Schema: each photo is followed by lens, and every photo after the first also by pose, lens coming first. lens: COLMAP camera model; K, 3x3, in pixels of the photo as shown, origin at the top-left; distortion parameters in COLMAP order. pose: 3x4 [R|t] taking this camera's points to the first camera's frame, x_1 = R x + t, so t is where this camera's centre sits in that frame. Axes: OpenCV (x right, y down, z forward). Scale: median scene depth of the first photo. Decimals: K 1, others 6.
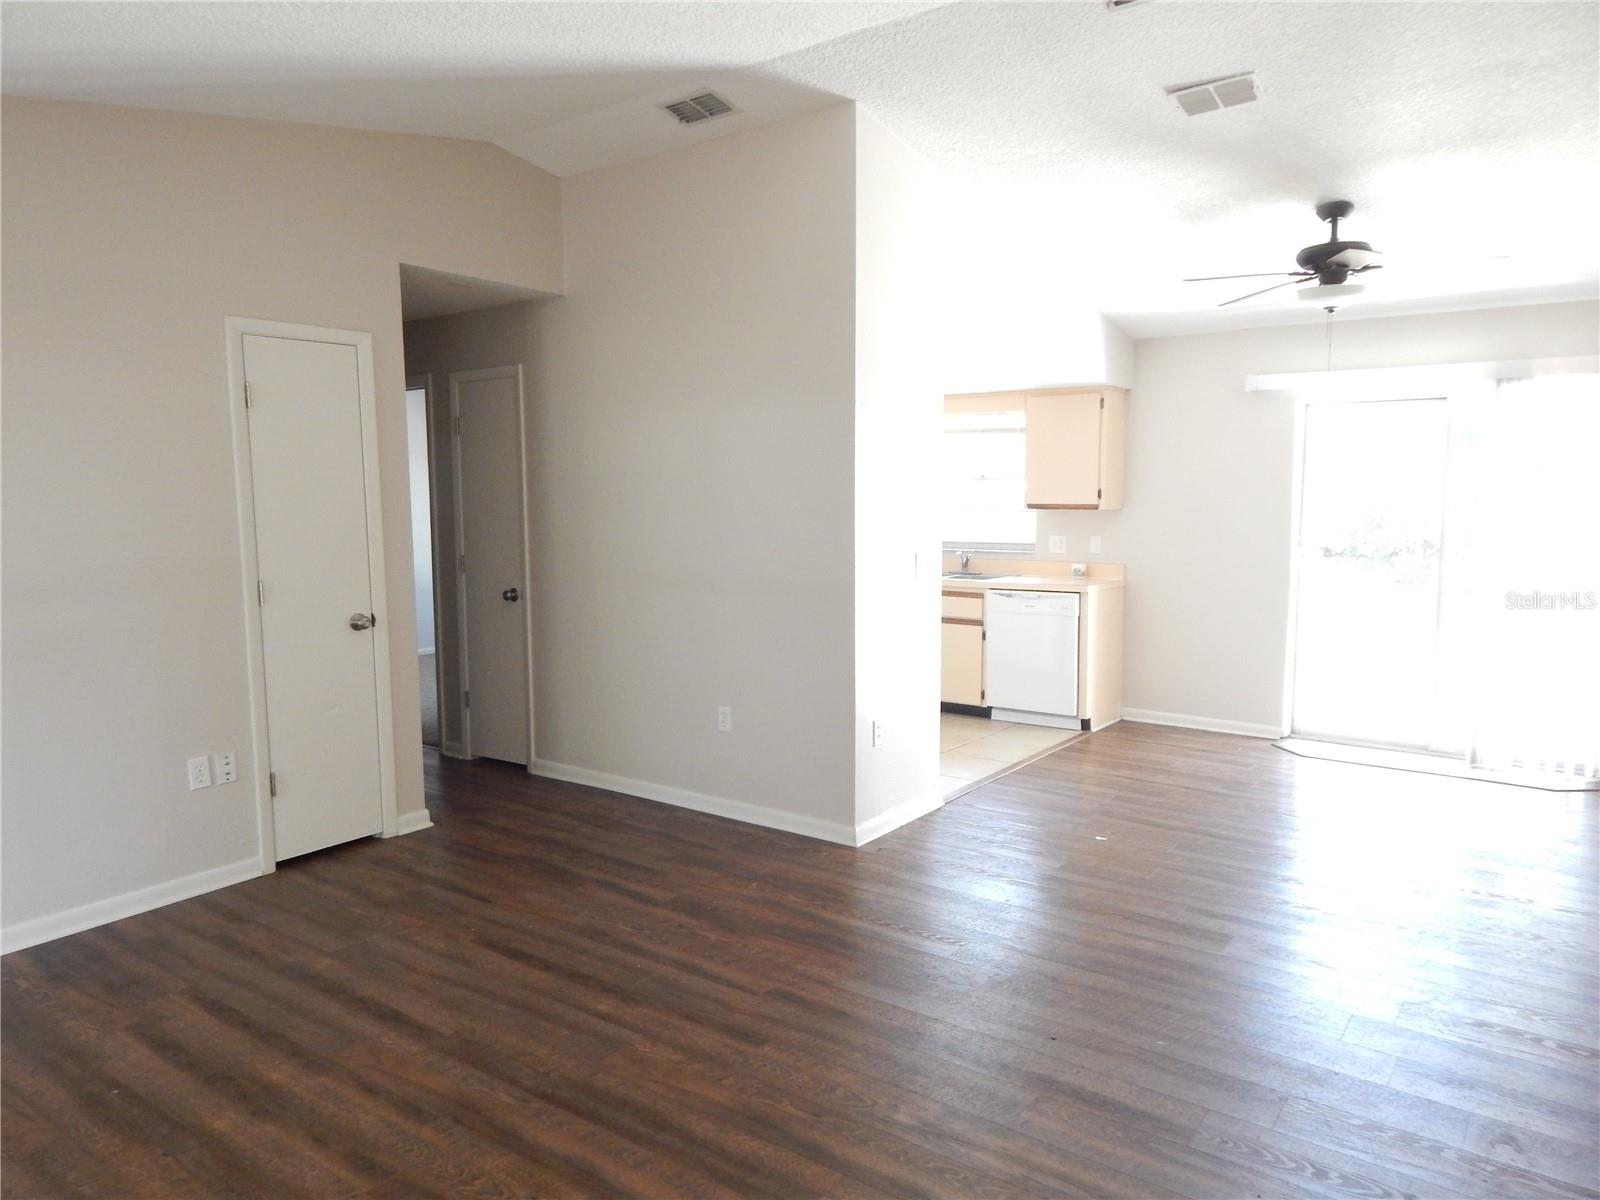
lens RADIAL K [[1078.7, 0, 800.0], [0, 1078.7, 600.0], [0, 0, 1]] dist [0.025047, -0.002599]
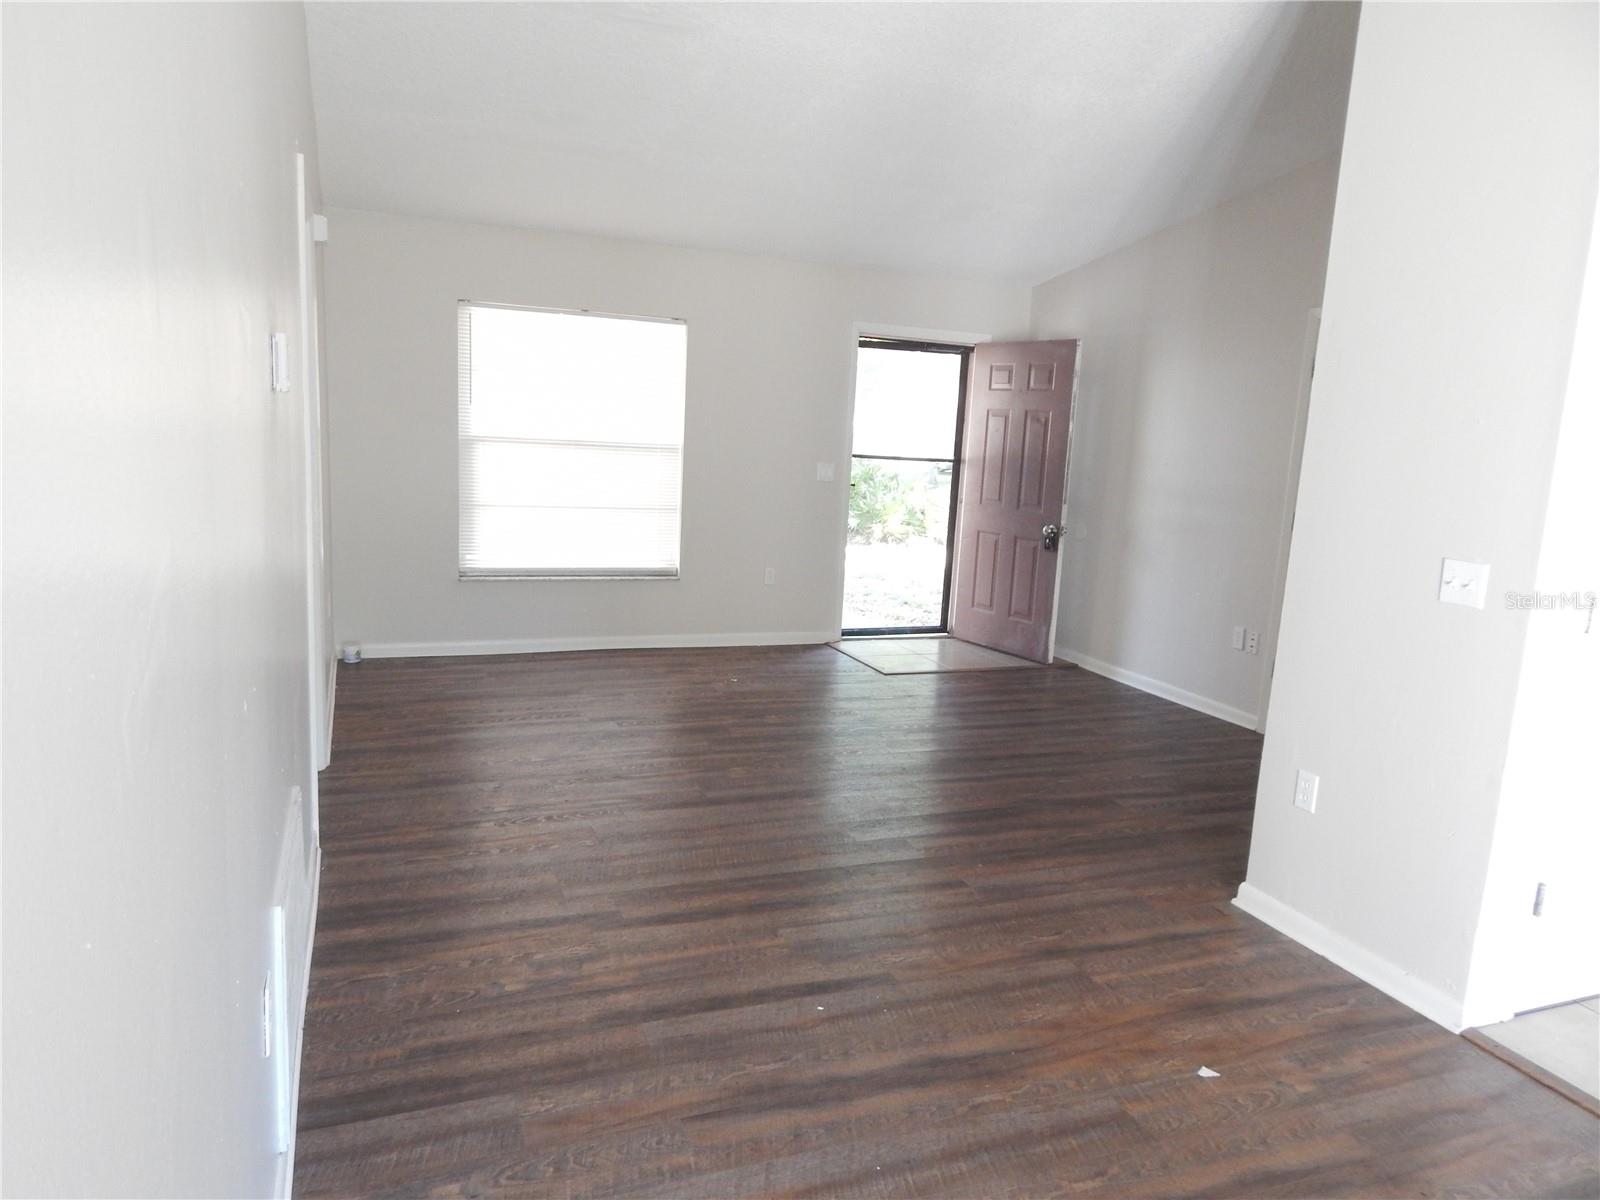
lens RADIAL K [[1078.7, 0, 800.0], [0, 1078.7, 600.0], [0, 0, 1]] dist [0.025047, -0.002599]
pose [[-0.527406, 0.114136, -0.841912, 0.802173], [-0.139482, 0.965858, 0.218316, -0.102066], [0.838086, 0.232573, -0.493480, 1.016307]]
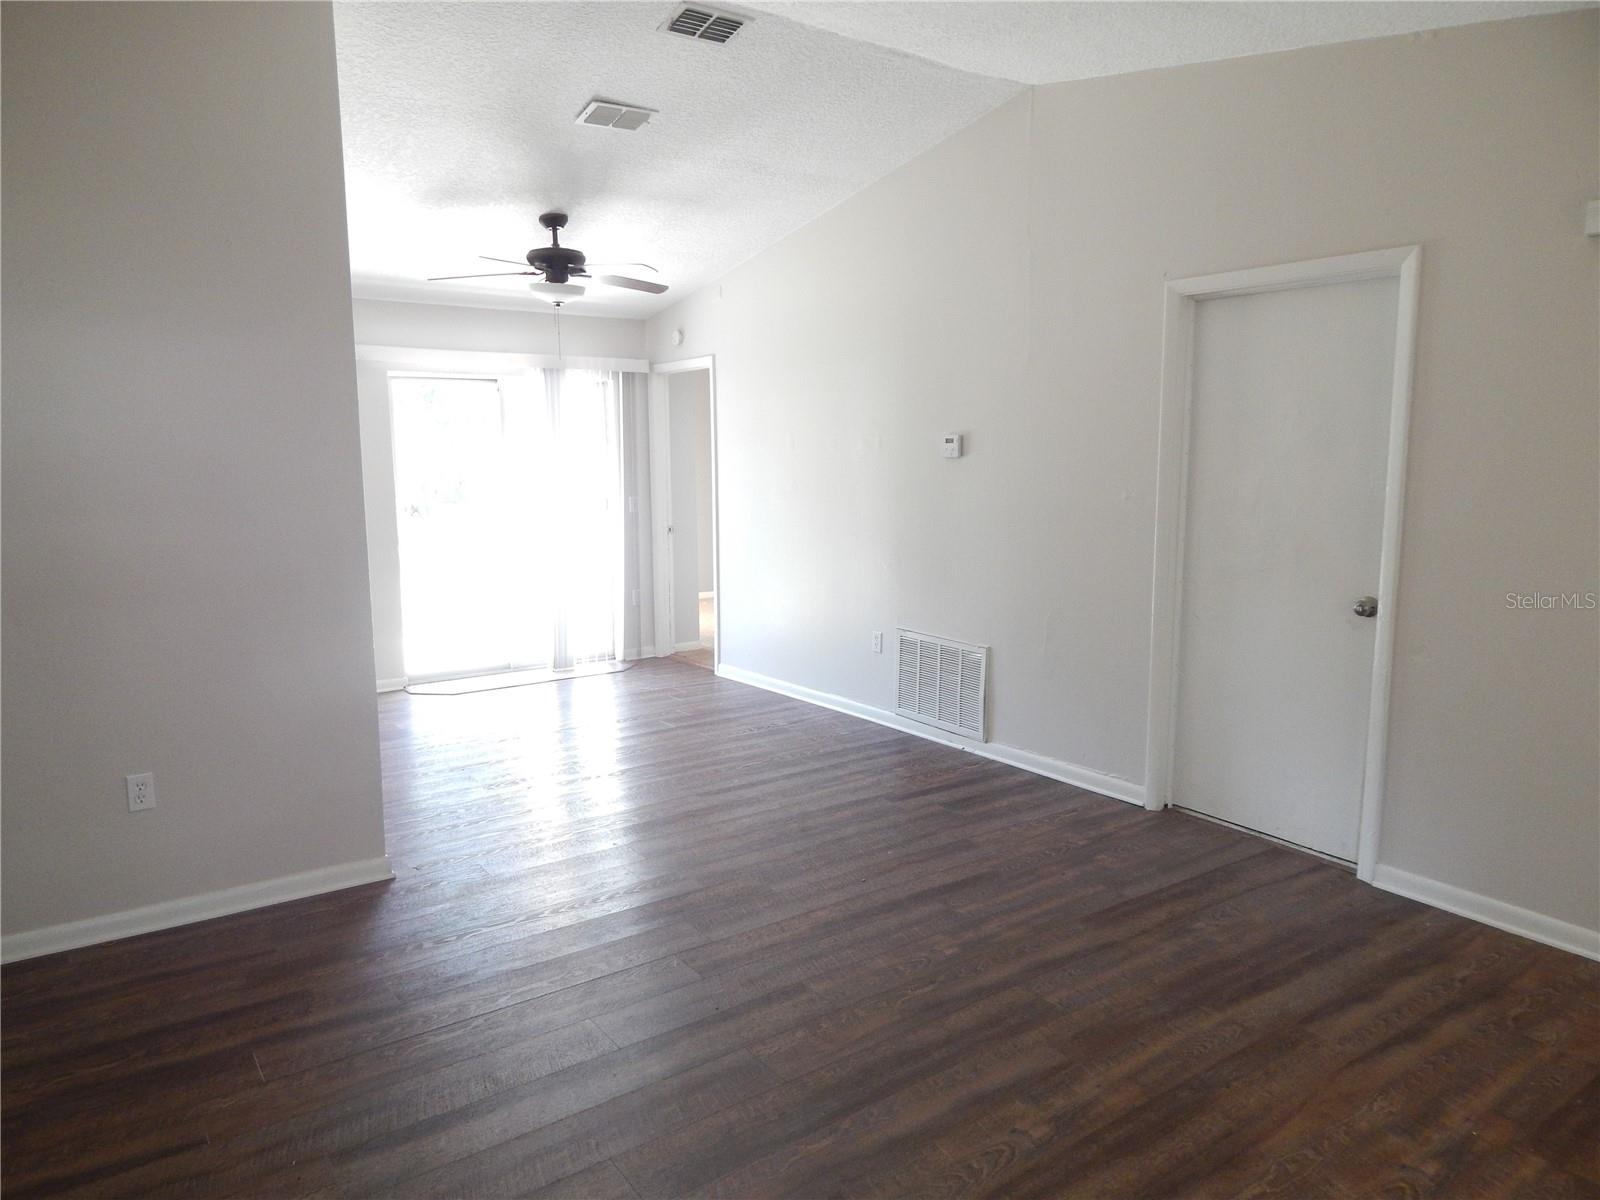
lens RADIAL K [[1053.1, 0, 800.0], [0, 1053.1, 600.0], [0, 0, 1]] dist [0.000259, -0.001657]
pose [[0.326245, -0.132150, 0.936002, -0.562712], [0.100701, 0.989404, 0.104590, -0.039707], [-0.939906, 0.060134, 0.336096, 0.385993]]
